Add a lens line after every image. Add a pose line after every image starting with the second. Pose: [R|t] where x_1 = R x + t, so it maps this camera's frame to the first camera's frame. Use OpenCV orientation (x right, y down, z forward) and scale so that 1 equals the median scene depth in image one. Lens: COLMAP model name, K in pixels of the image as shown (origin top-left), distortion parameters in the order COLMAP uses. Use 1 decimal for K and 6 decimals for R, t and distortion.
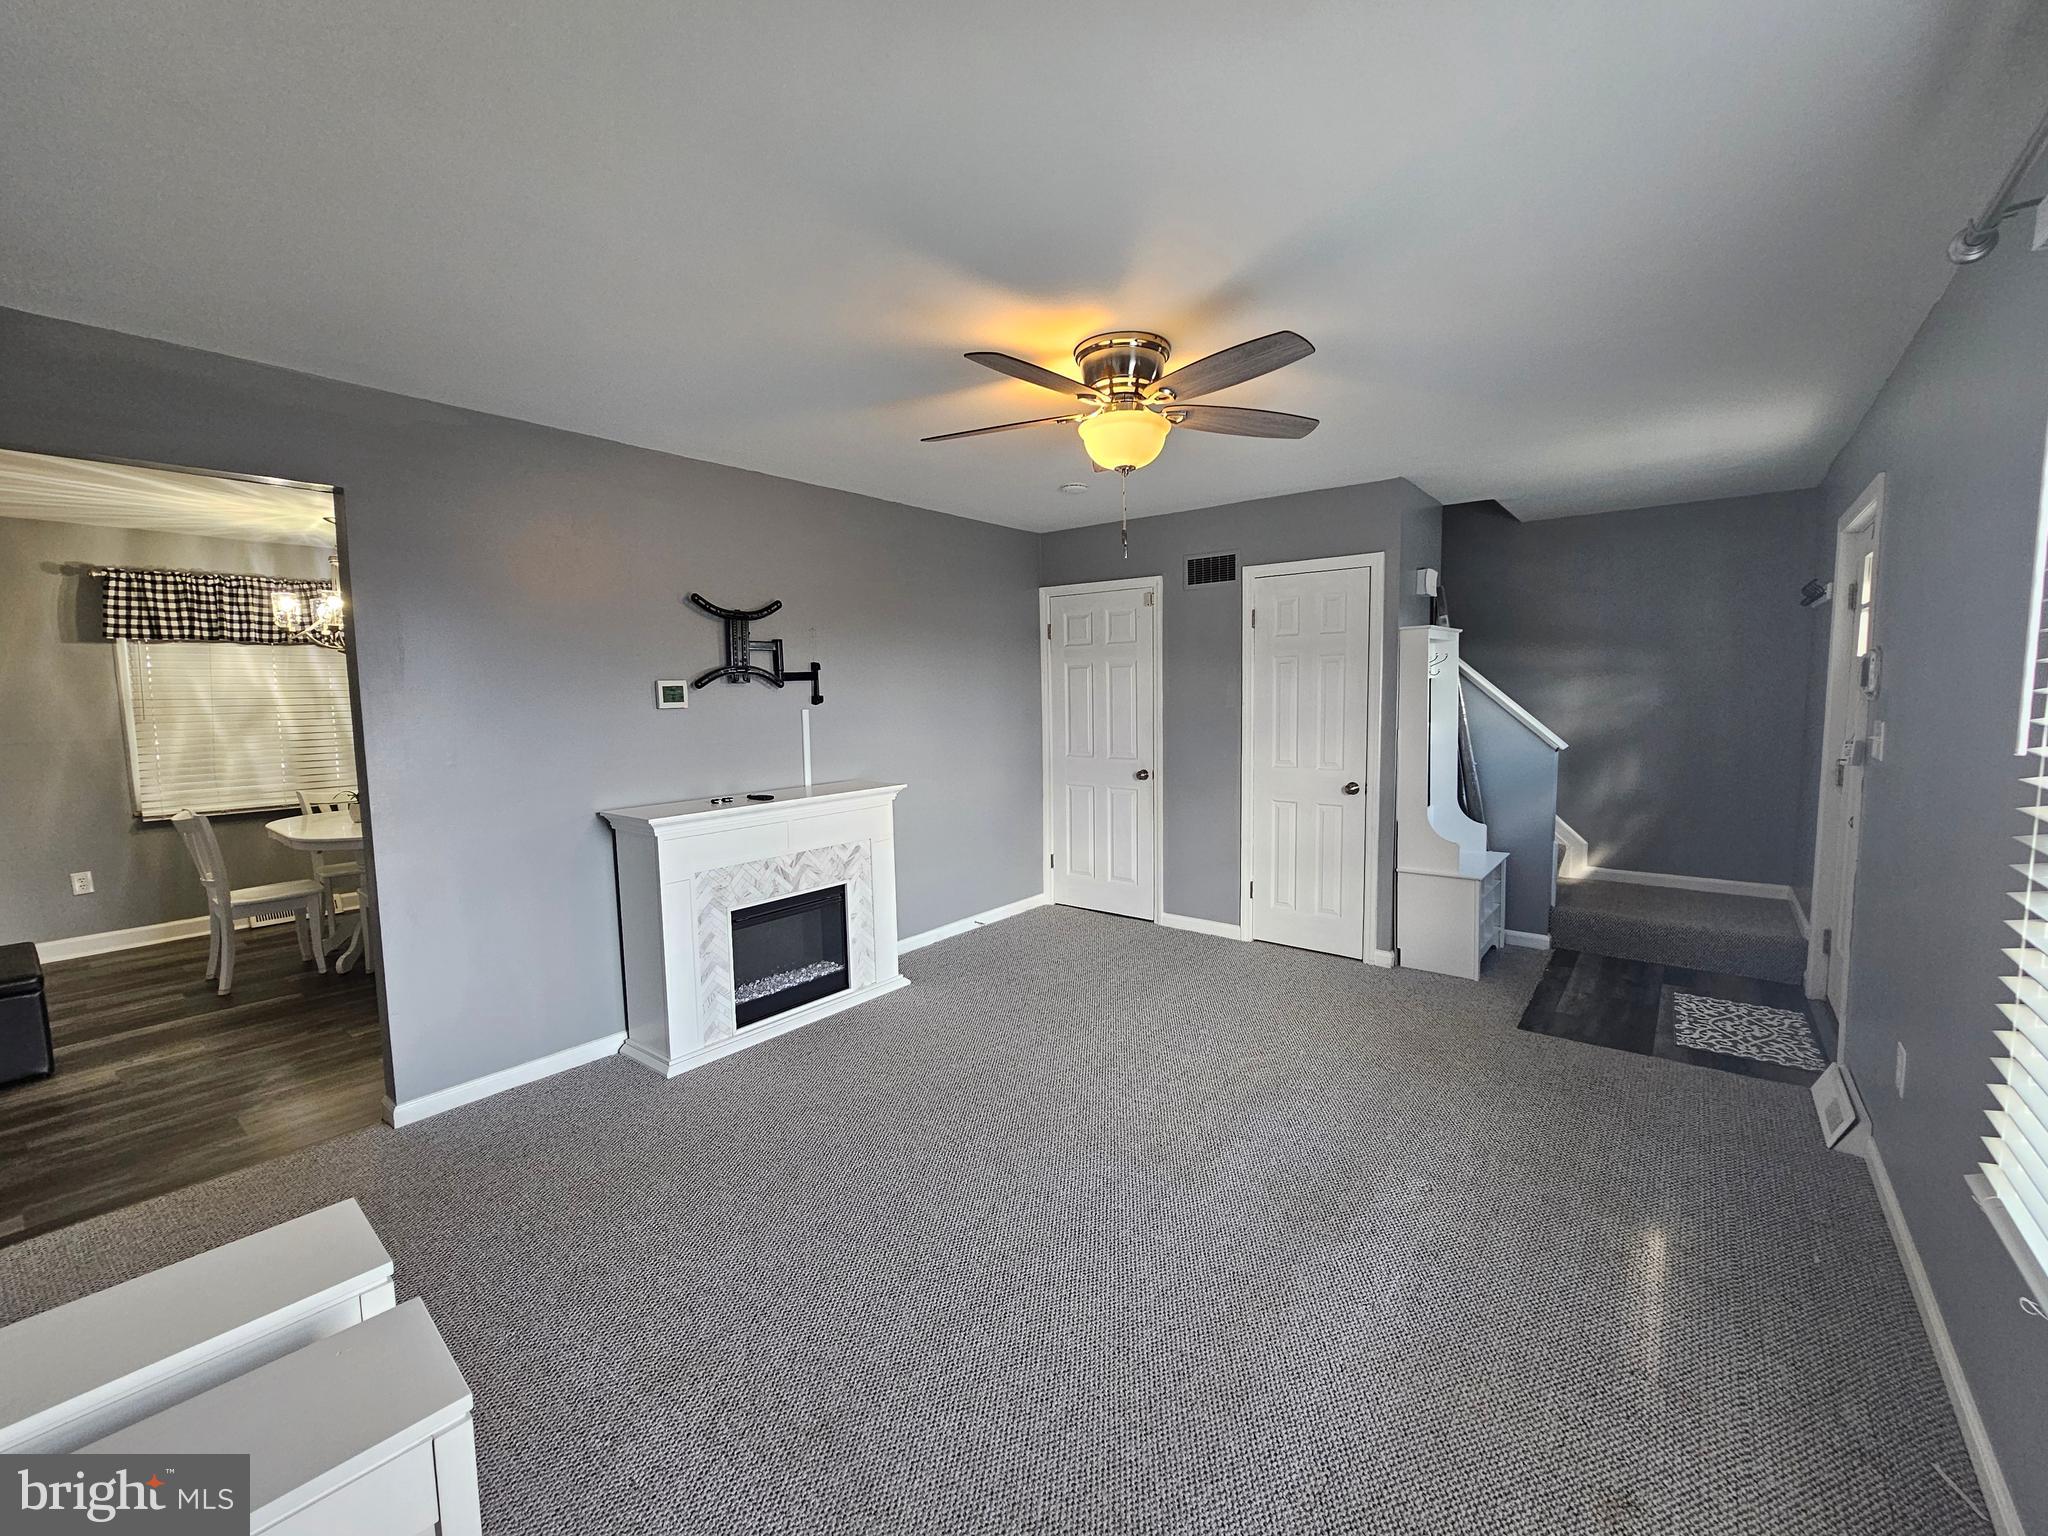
lens RADIAL K [[835.6, 0, 1034.6], [0, 835.6, 761.9], [0, 0, 1]] dist [-0.004007, 0.000297]
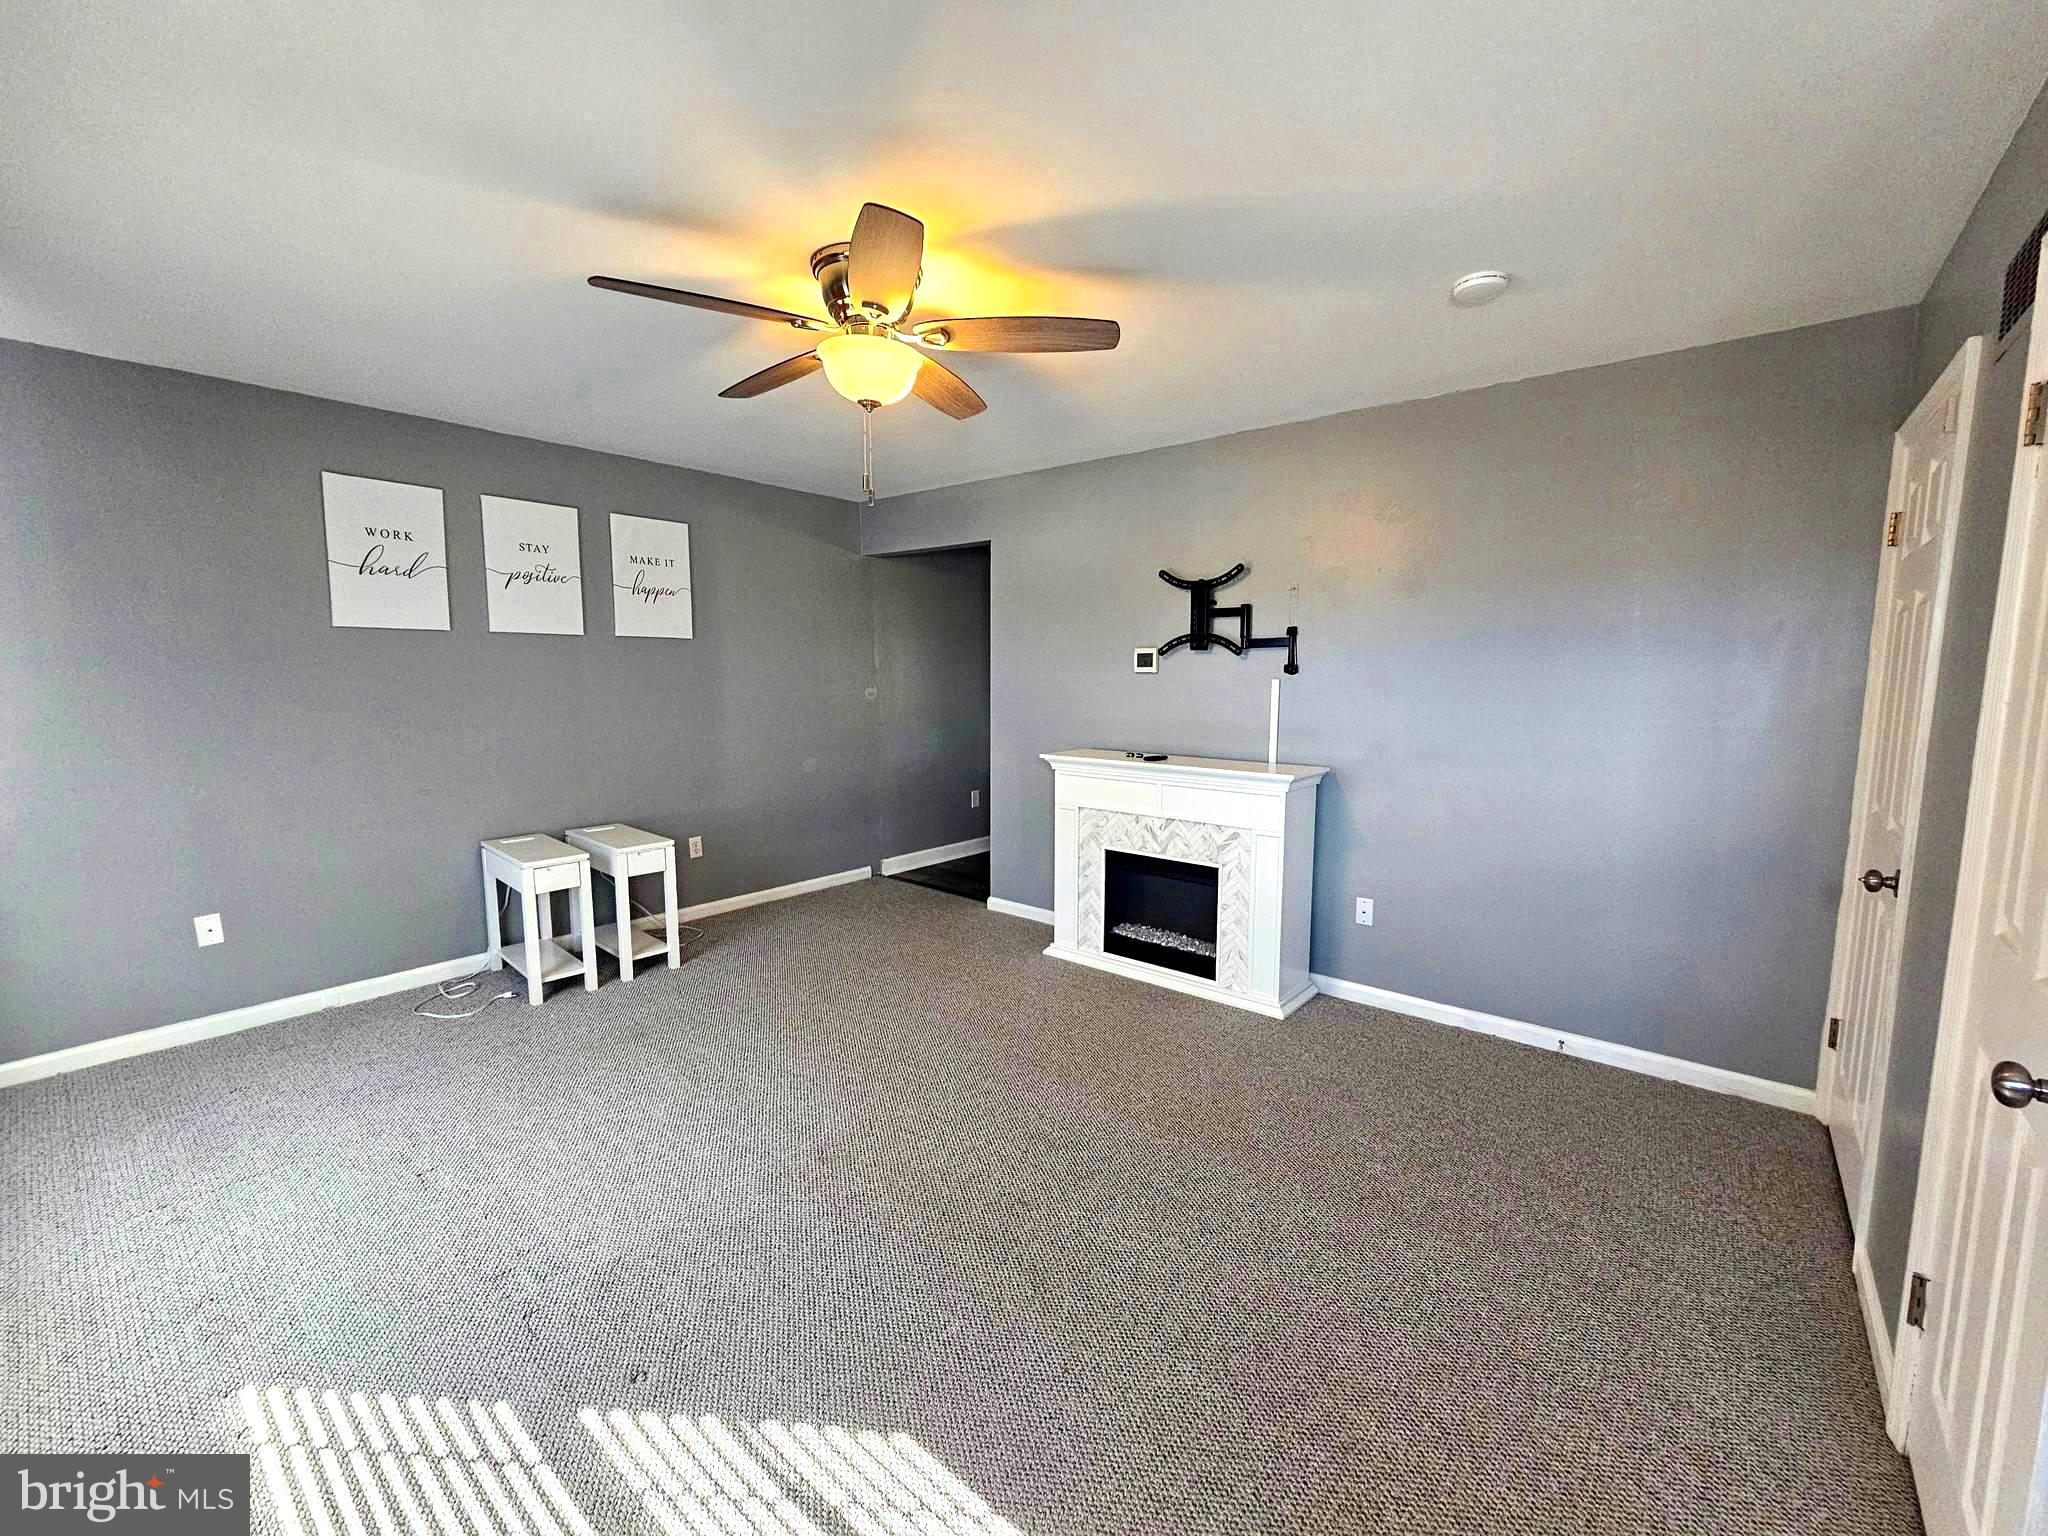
lens RADIAL K [[835.6, 0, 1031.2], [0, 835.6, 757.6], [0, 0, 1]] dist [-0.004007, 0.000297]
pose [[-0.012793, 0.123072, -0.992315, 0.754987], [-0.092396, 0.988005, 0.123728, -0.078018], [0.995640, 0.093269, -0.001268, 0.873741]]
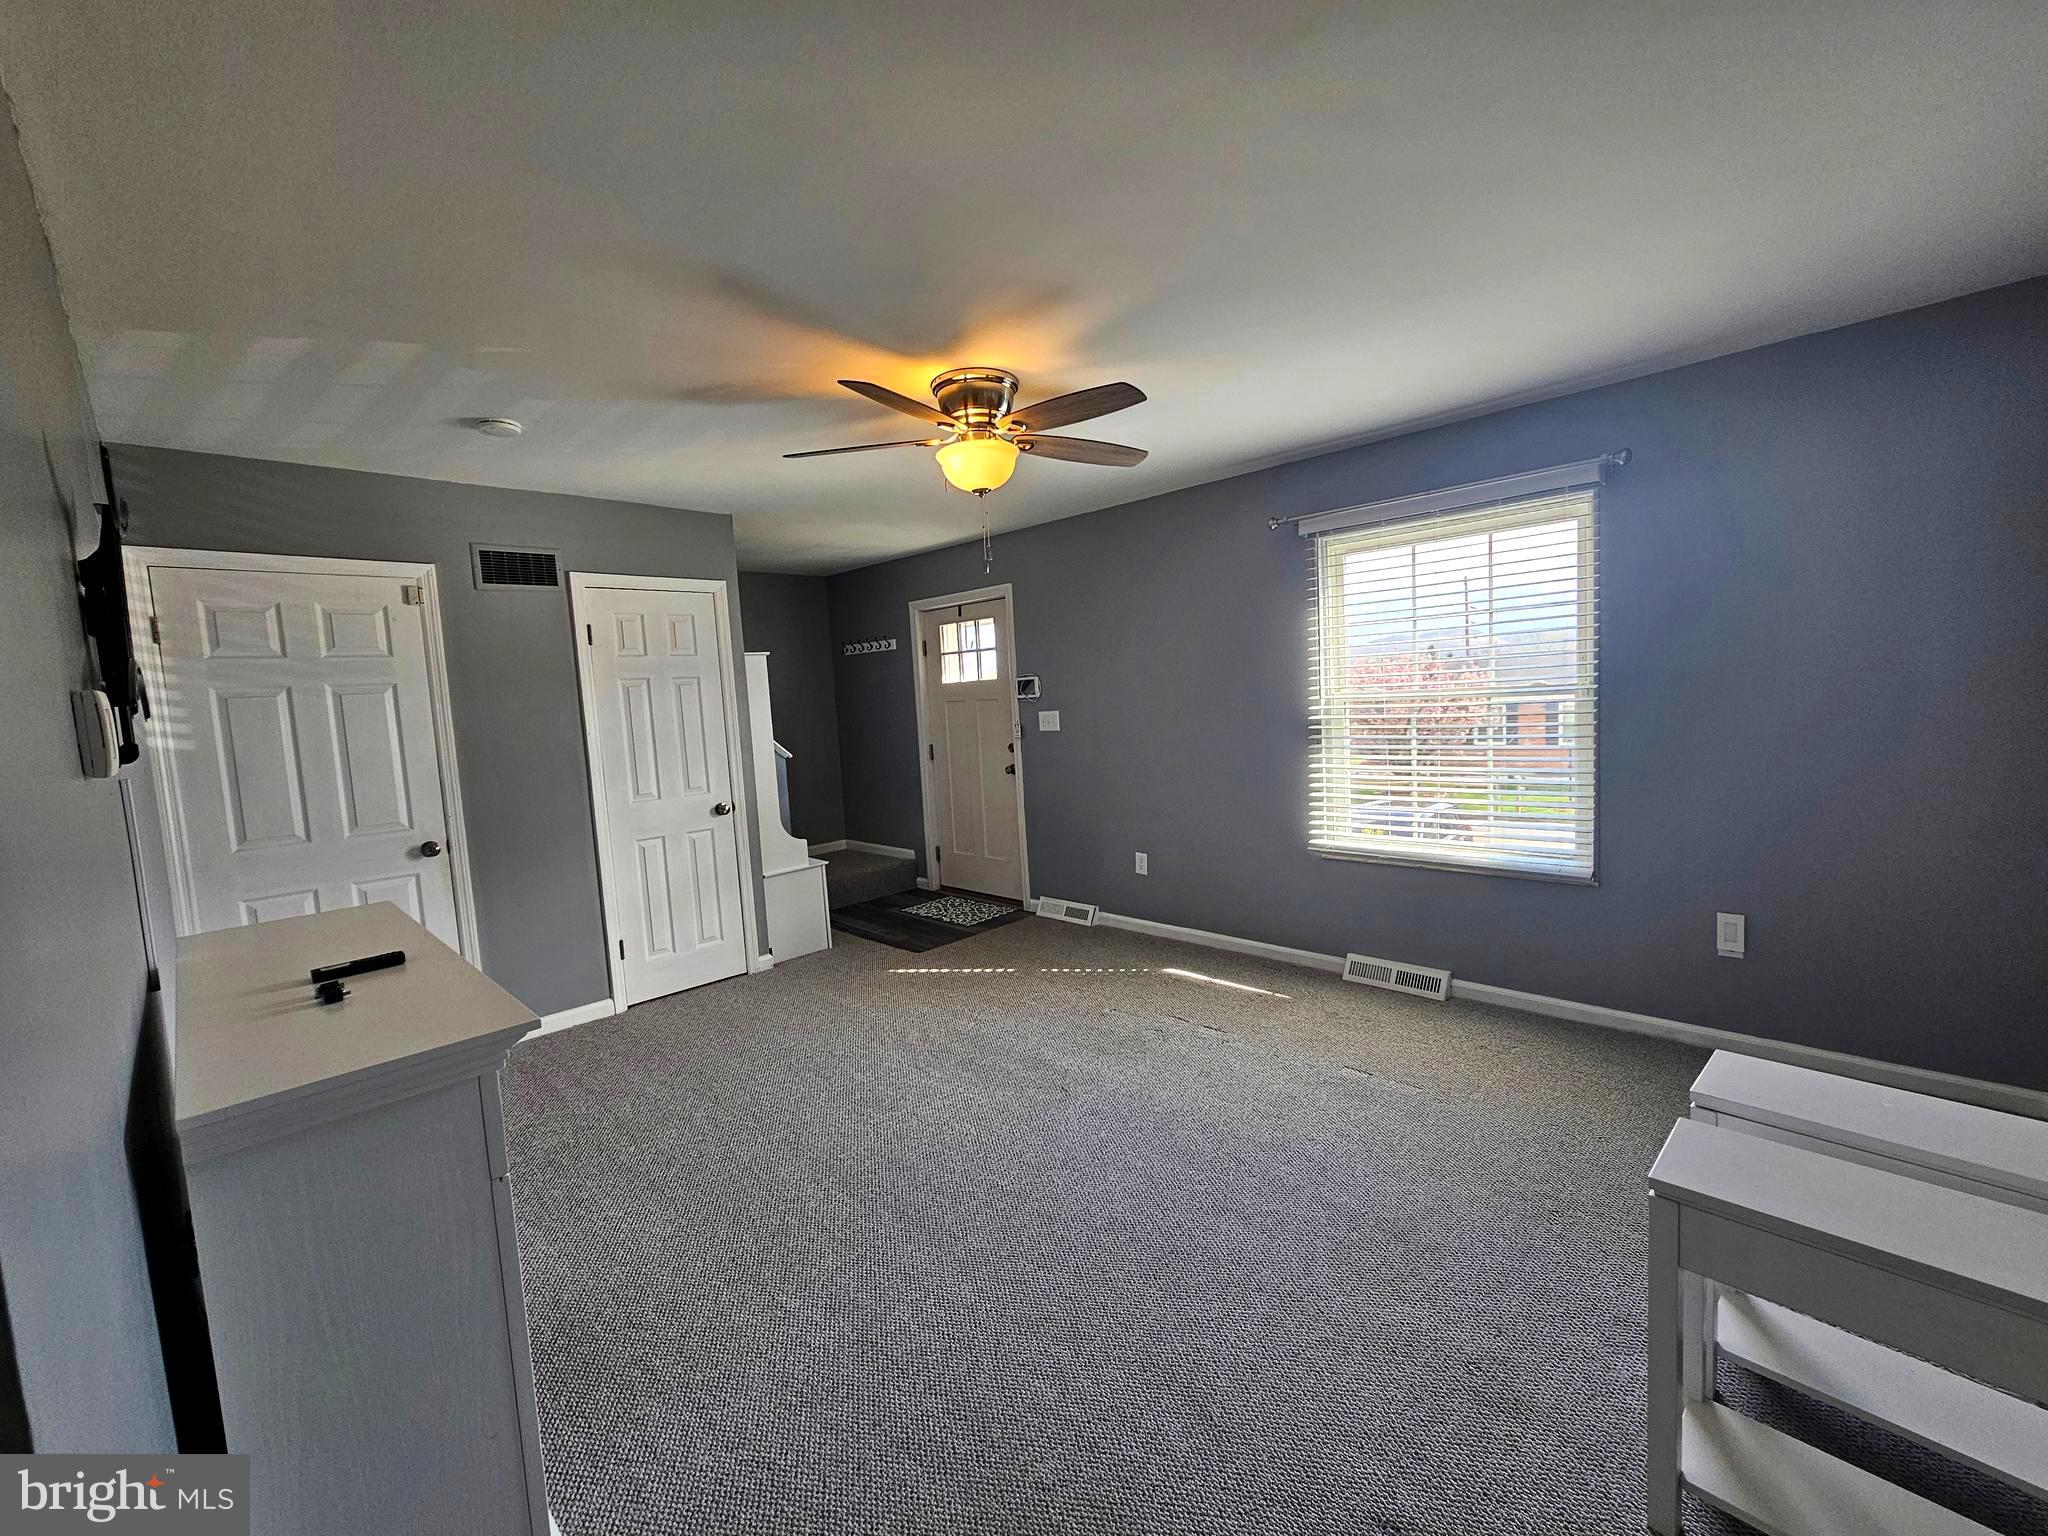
lens RADIAL K [[835.6, 0, 1033.8], [0, 835.6, 770.8], [0, 0, 1]] dist [-0.004007, 0.000297]
pose [[0.111249, -0.081388, 0.990454, -0.674363], [0.142656, 0.987627, 0.065133, -0.030982], [-0.983500, 0.134048, 0.121483, 0.580040]]
